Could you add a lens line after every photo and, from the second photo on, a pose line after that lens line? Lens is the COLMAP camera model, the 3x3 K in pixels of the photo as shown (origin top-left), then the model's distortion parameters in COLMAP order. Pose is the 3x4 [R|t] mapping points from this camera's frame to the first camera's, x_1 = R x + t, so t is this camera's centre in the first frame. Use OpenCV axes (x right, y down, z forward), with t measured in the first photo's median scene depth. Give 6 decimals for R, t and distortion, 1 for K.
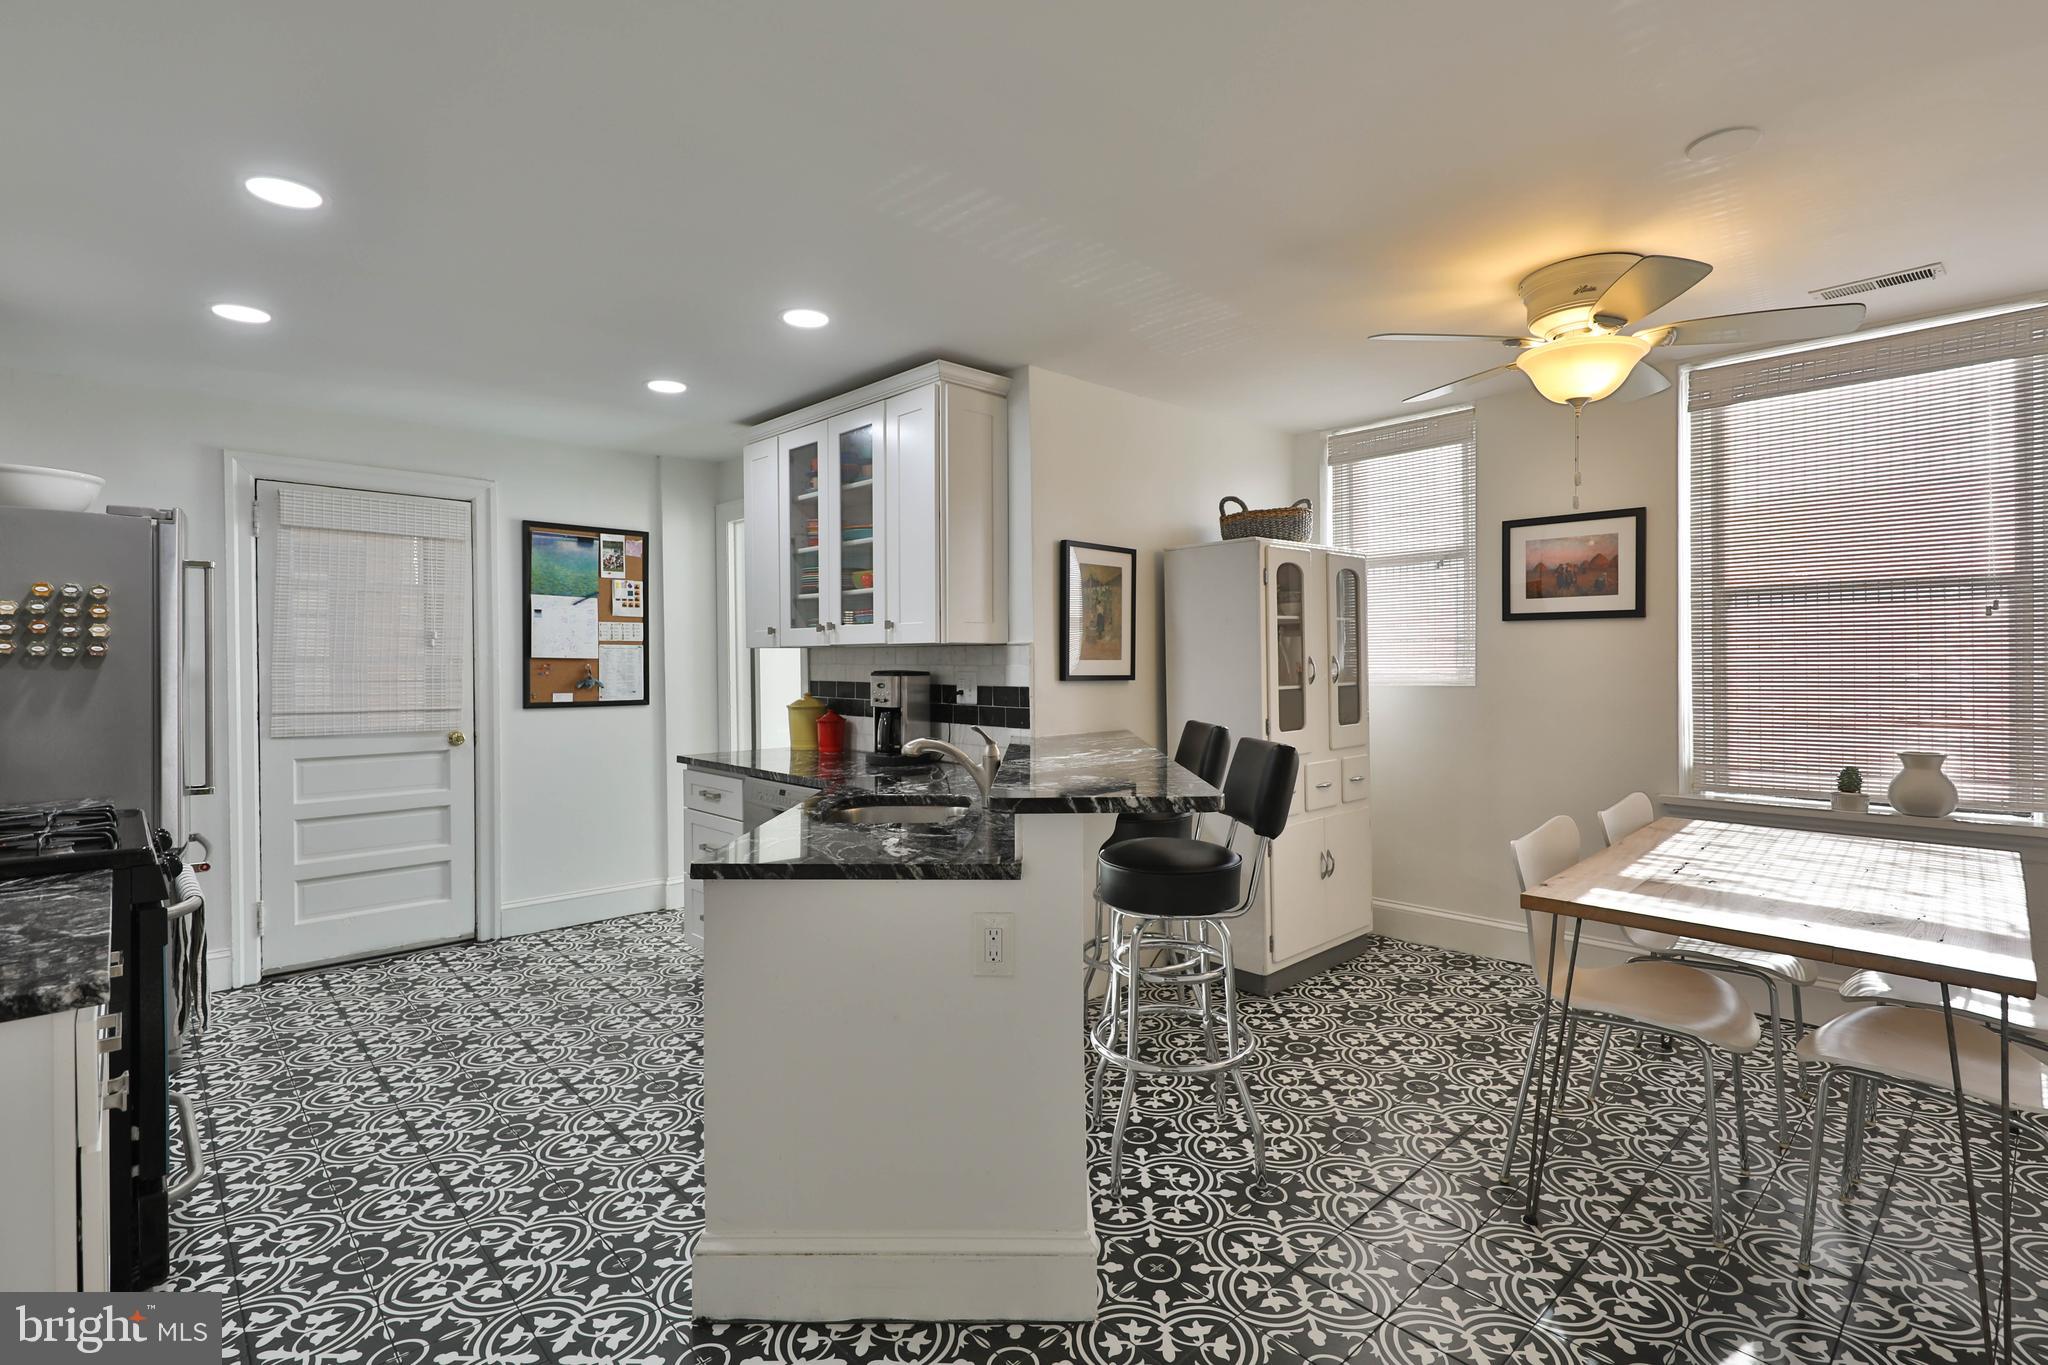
lens RADIAL K [[952.9, 0, 1043.5], [0, 952.9, 668.7], [0, 0, 1]] dist [0.008933, -0.001316]
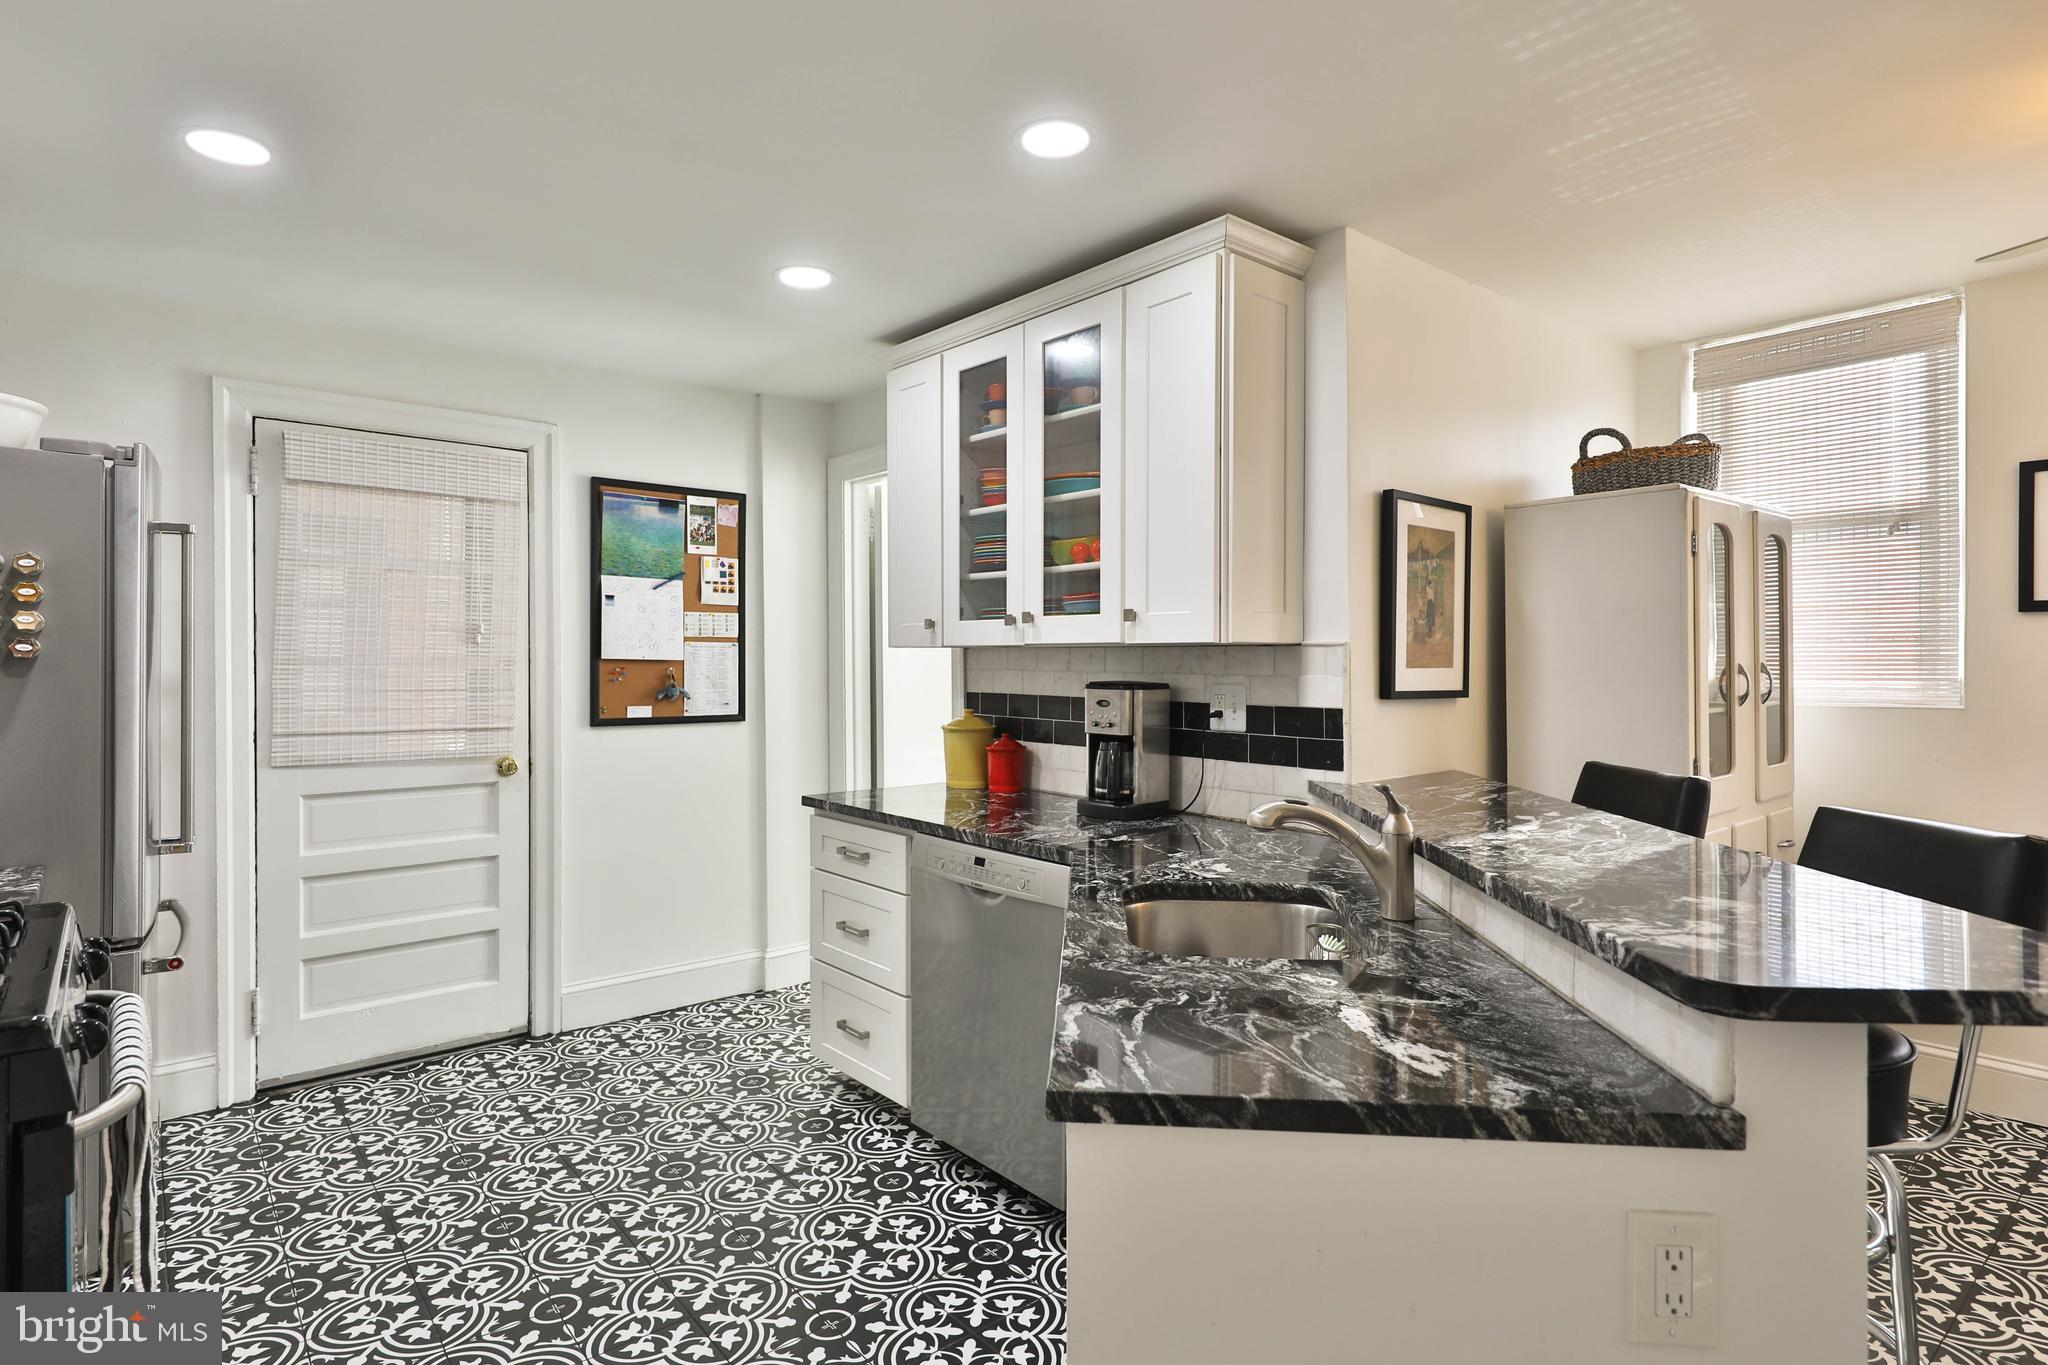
lens RADIAL K [[1058.5, 0, 1020.6], [0, 1058.5, 666.3], [0, 0, 1]] dist [0.015307, -0.001953]
pose [[0.997411, 0.005405, -0.071713, -0.172362], [-0.005489, 0.999984, -0.000978, -0.008030], [0.071706, 0.001369, 0.997425, 0.222366]]
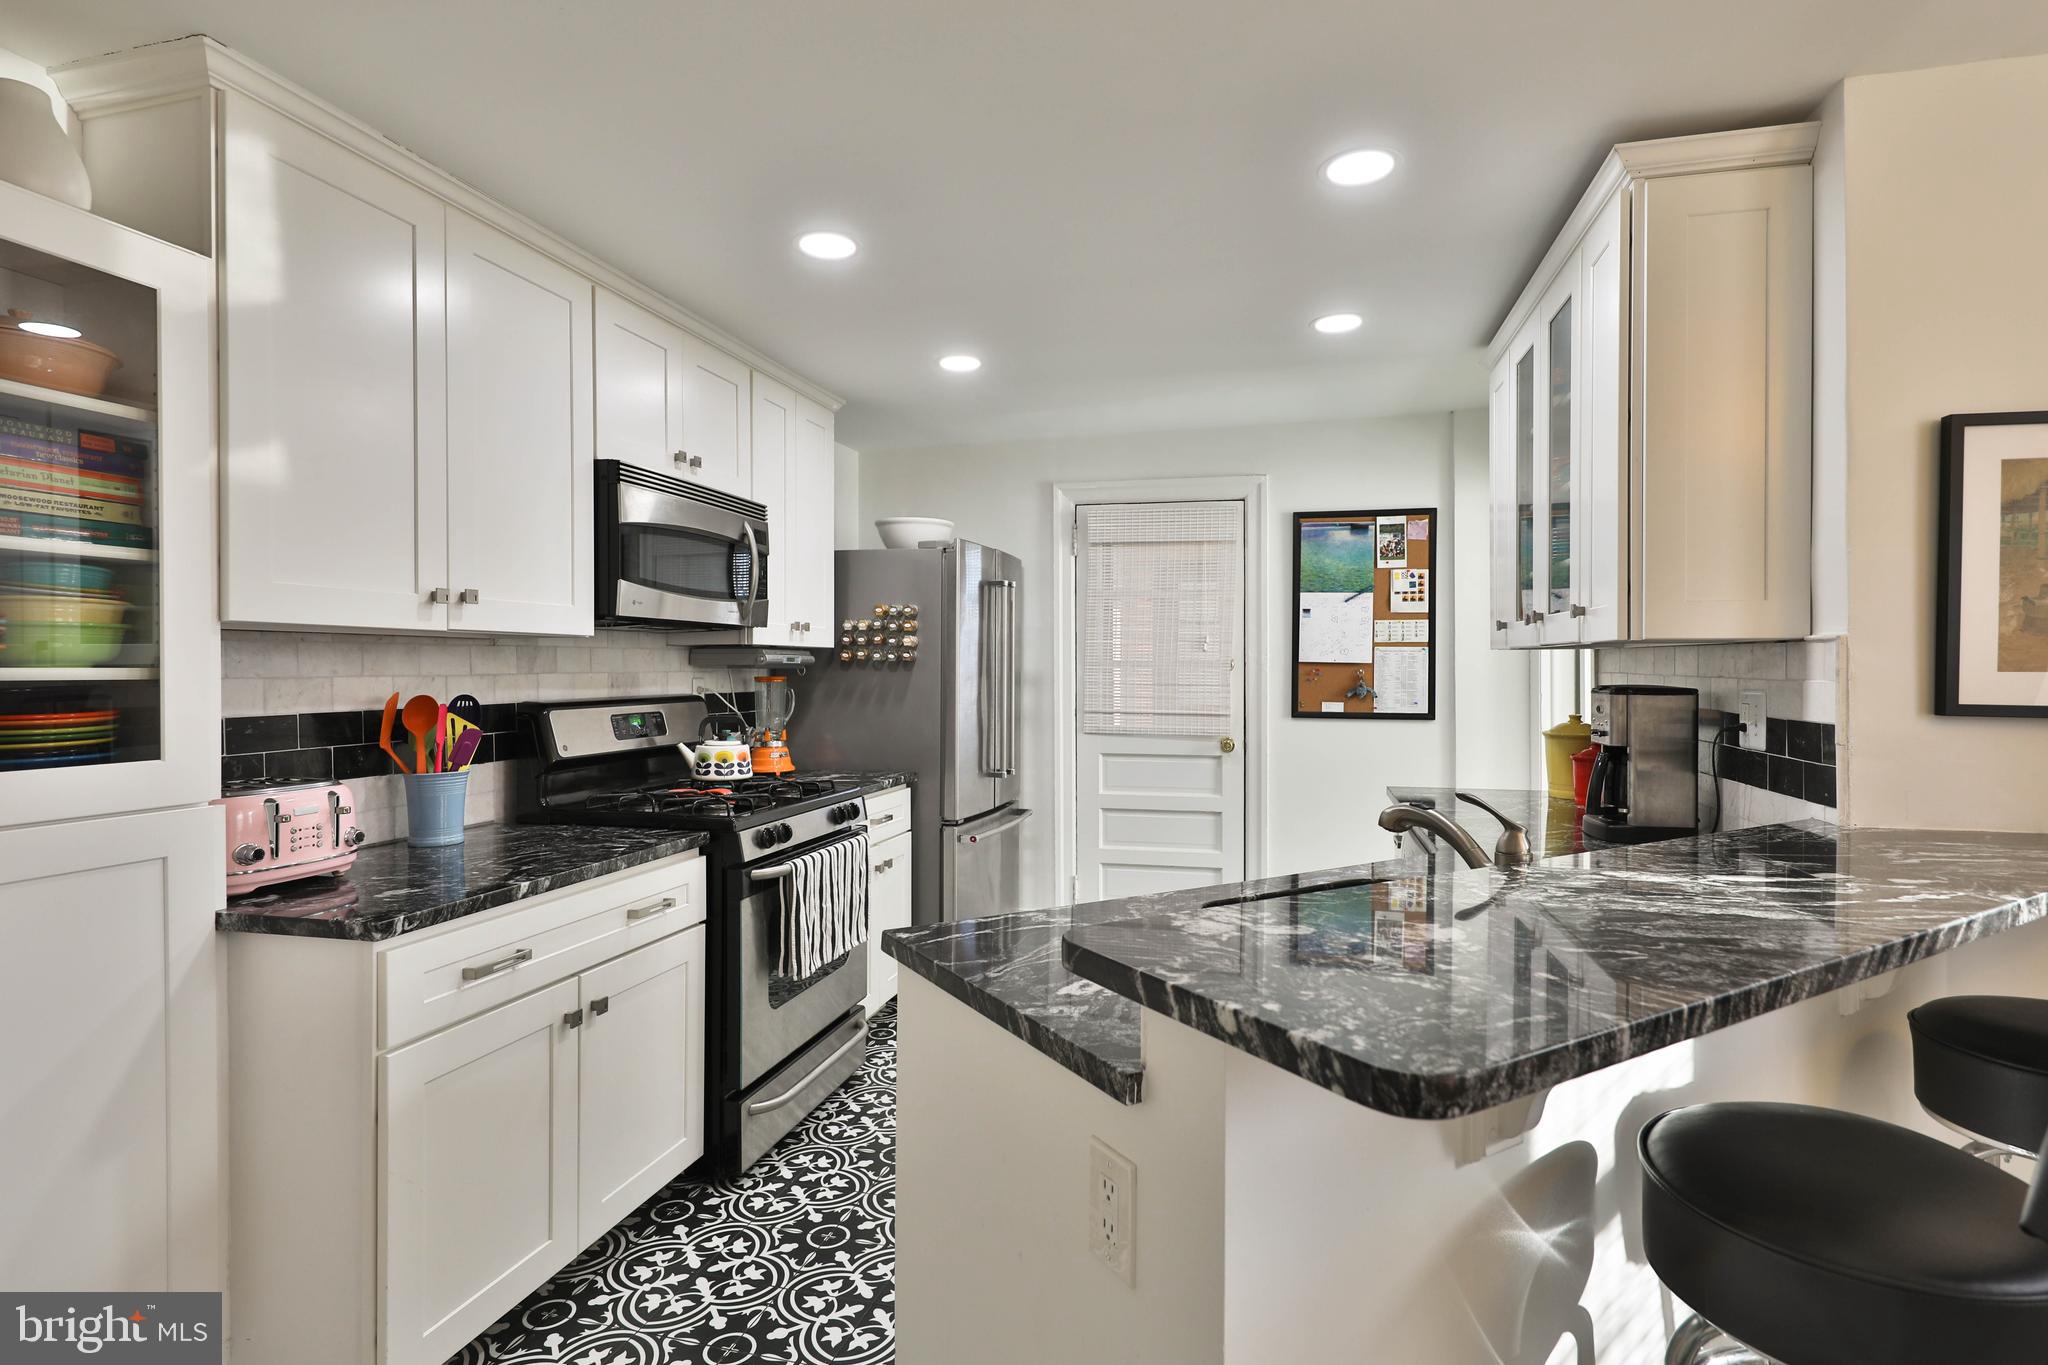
lens RADIAL K [[1029.4, 0, 1062.7], [0, 1029.4, 673.8], [0, 0, 1]] dist [0.009329, -0.002213]
pose [[0.532839, 0.012312, -0.846127, 0.208994], [-0.010446, 0.999914, 0.007972, -0.006899], [0.846152, 0.004591, 0.532922, 0.336142]]
